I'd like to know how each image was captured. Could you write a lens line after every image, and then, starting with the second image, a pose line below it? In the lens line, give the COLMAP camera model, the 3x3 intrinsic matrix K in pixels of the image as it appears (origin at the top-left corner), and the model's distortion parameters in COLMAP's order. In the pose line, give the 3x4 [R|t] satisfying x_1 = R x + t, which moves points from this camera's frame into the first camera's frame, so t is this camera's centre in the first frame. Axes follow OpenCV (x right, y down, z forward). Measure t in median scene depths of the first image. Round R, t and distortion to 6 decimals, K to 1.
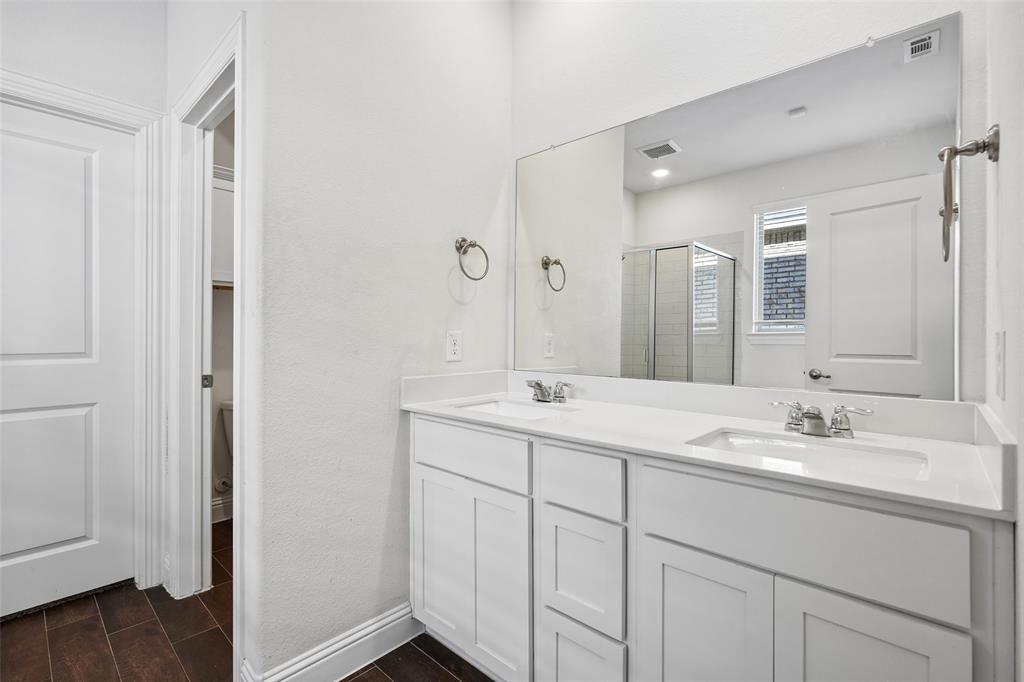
lens RADIAL K [[469.7, 0, 511.2], [0, 469.7, 336.4], [0, 0, 1]] dist [-0.000908, 0.000114]
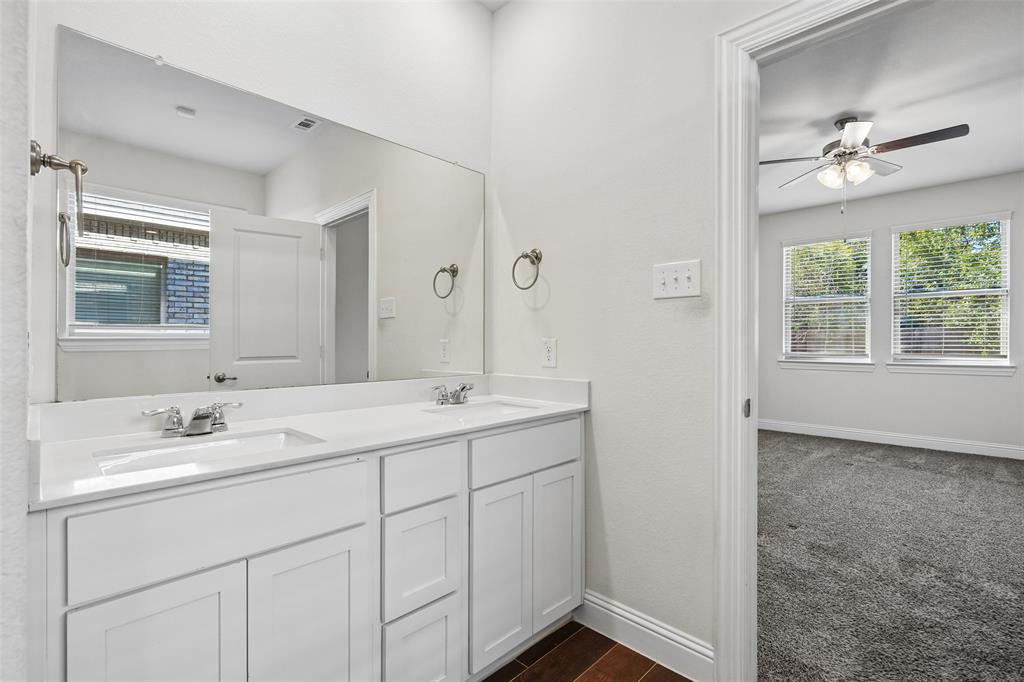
lens RADIAL K [[469.7, 0, 512.0], [0, 469.7, 341.9], [0, 0, 1]] dist [-0.000908, 0.000114]
pose [[0.037384, -0.008437, 0.999265, -0.385361], [0.005757, 0.999950, 0.008227, -0.003718], [-0.999284, 0.005446, 0.037430, 0.316878]]
